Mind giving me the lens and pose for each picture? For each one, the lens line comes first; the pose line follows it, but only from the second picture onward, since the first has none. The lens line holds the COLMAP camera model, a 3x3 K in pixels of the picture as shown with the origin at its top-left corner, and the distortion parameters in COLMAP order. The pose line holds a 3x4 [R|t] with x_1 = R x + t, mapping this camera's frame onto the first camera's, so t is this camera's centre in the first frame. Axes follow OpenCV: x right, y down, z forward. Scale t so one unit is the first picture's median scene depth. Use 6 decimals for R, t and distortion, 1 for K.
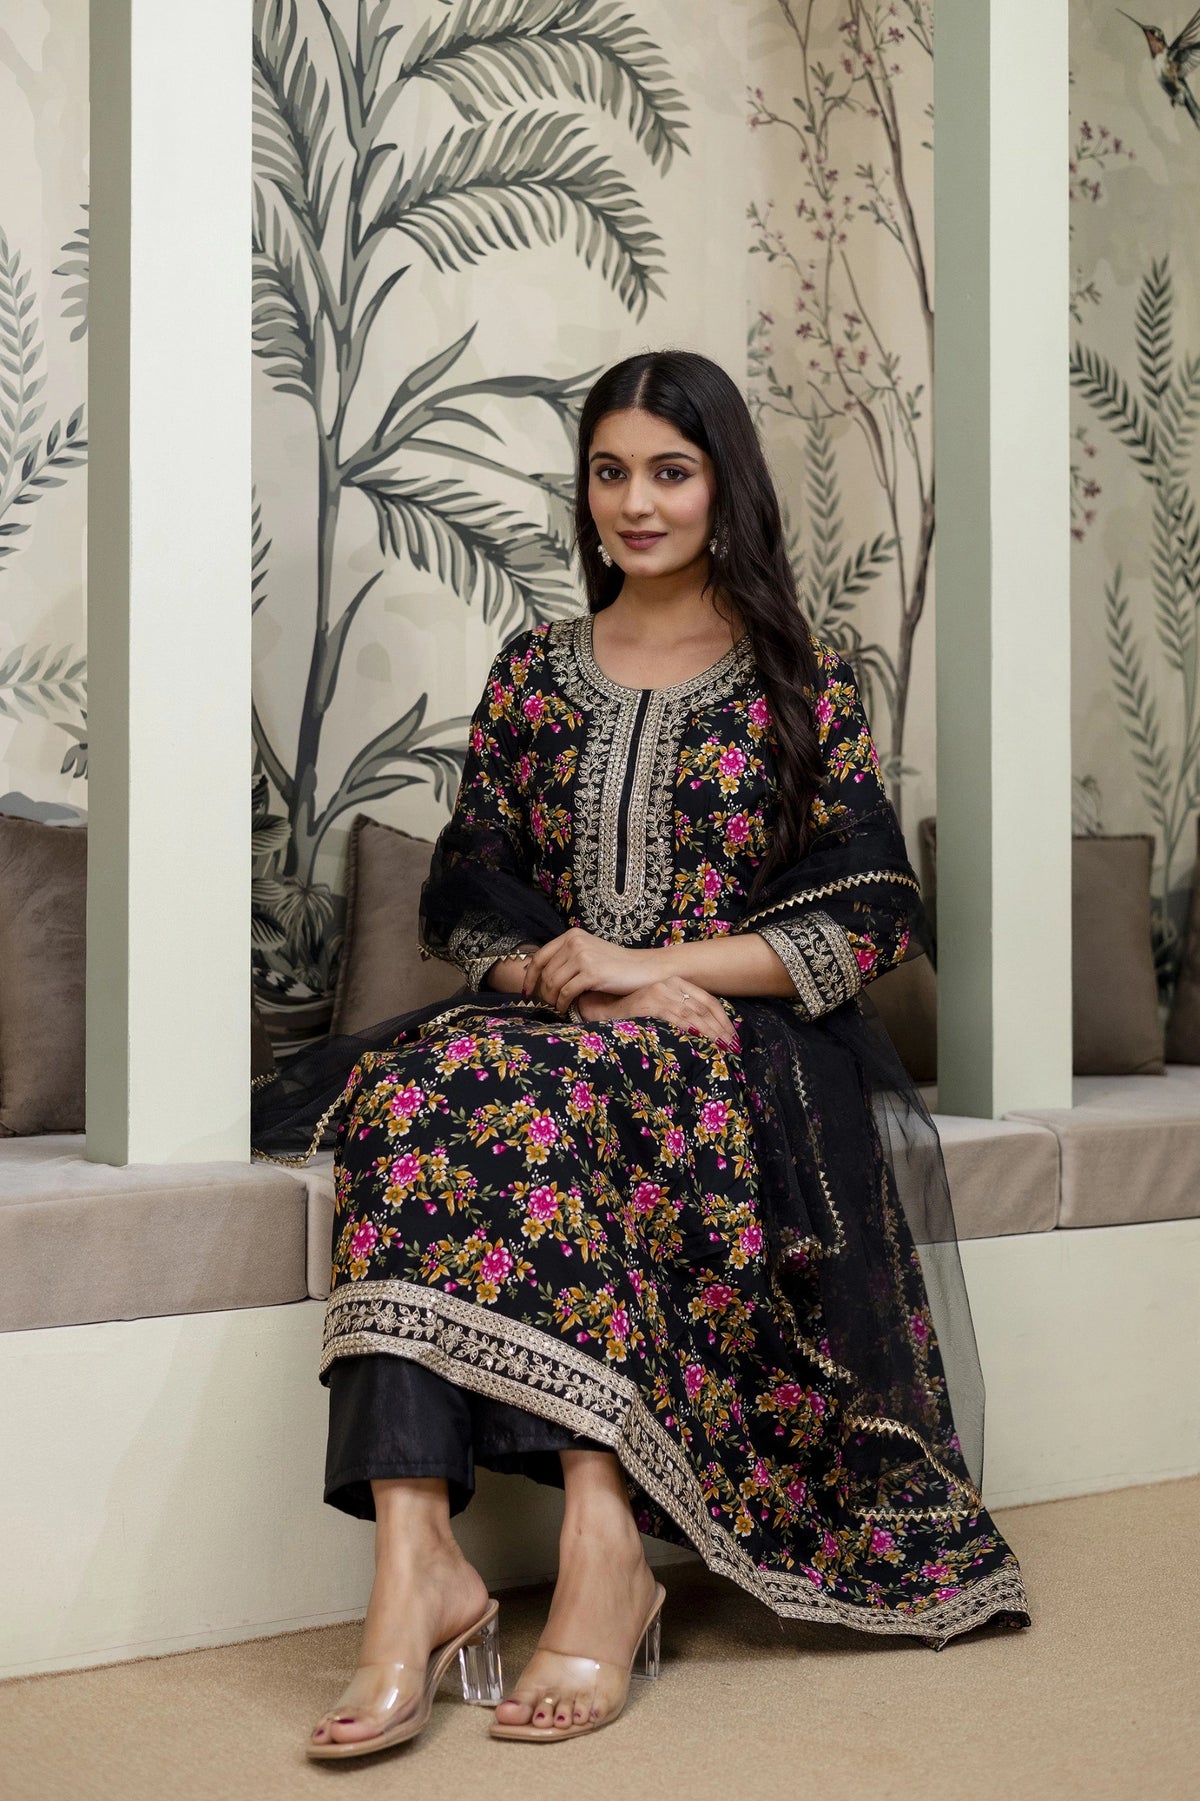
lens RADIAL K [[2507.4, 0, 524.8], [0, 2507.4, 825.3], [0, 0, 1]] dist [0.000659, 0.041264]
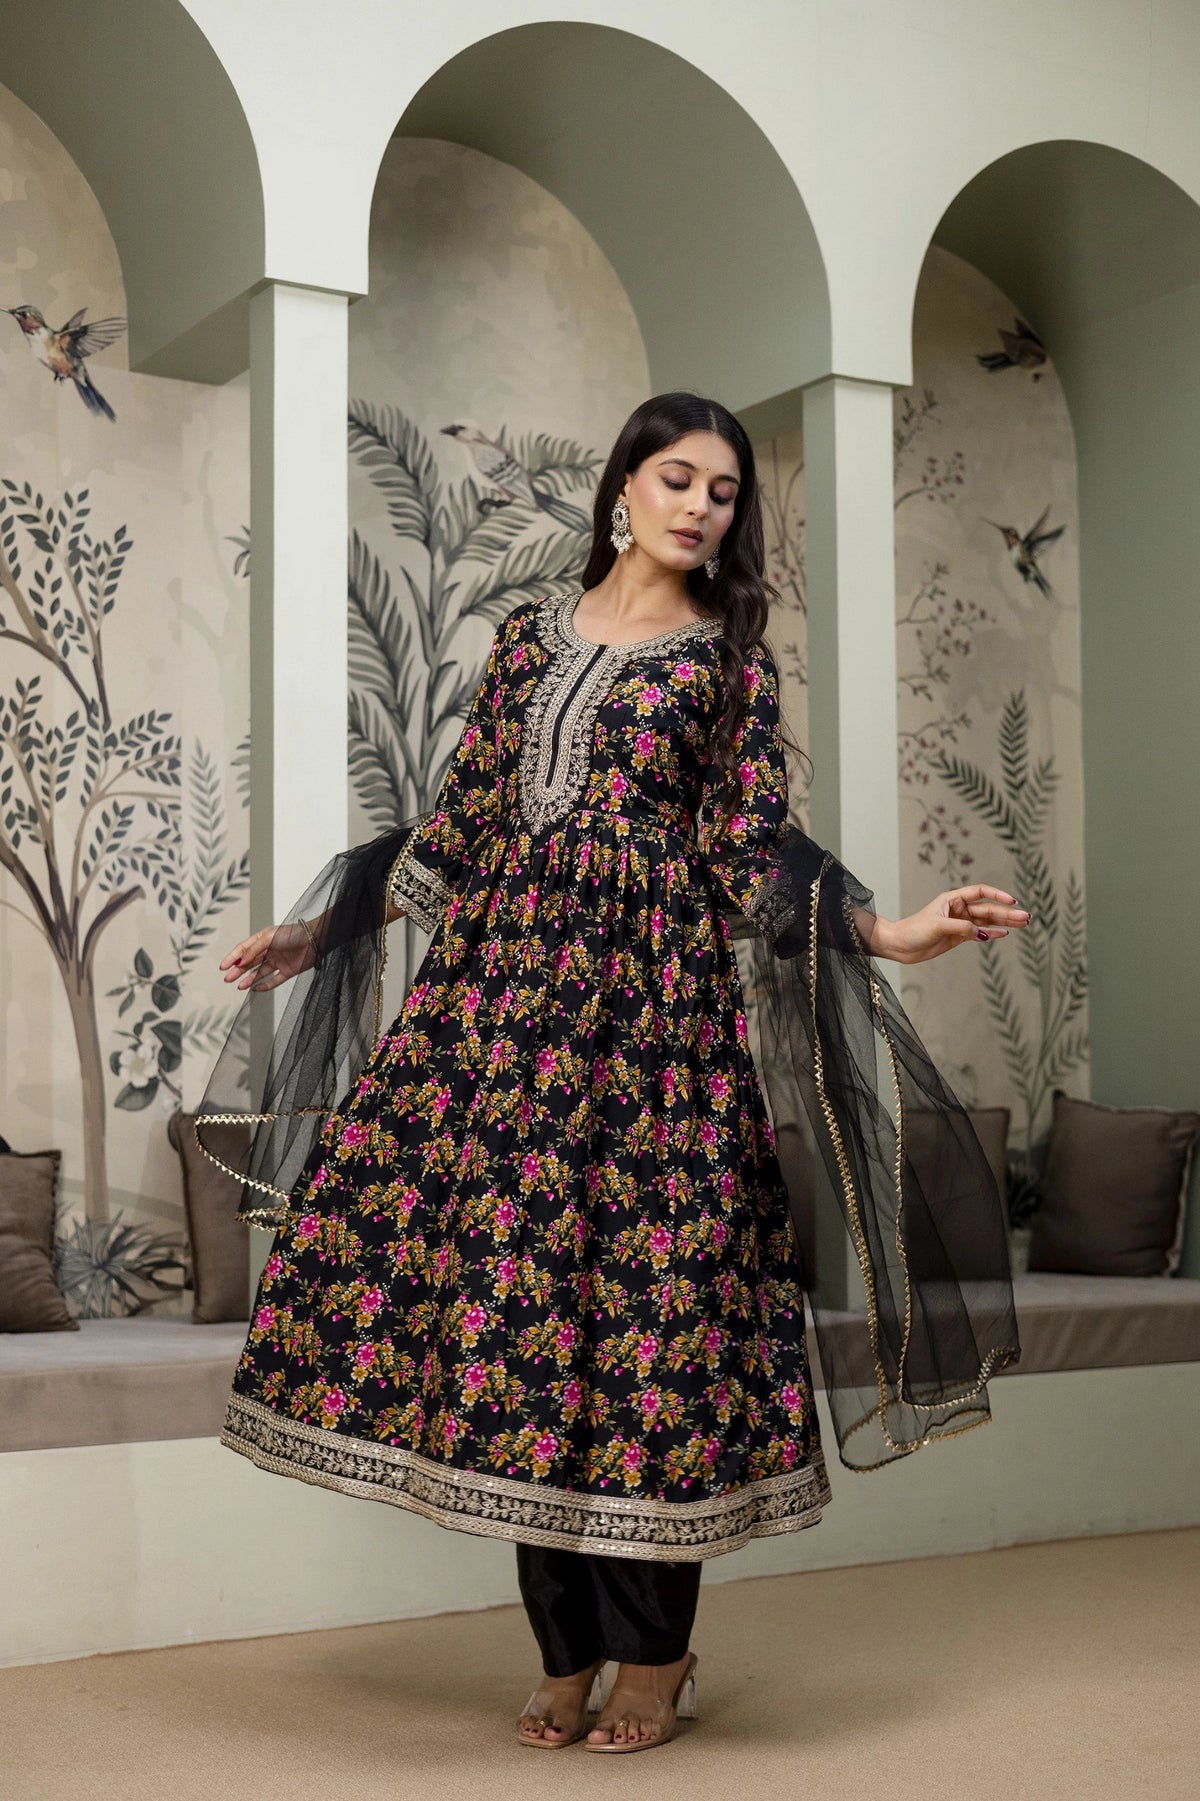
lens RADIAL K [[2435.1, 0, 543.1], [0, 2435.1, 912.5], [0, 0, 1]] dist [0.004015, 0.029376]
pose [[0.997678, -0.013452, -0.066767, 0.091921], [0.010293, 0.998822, -0.047428, -0.048568], [0.067326, 0.046631, 0.996641, -0.427860]]
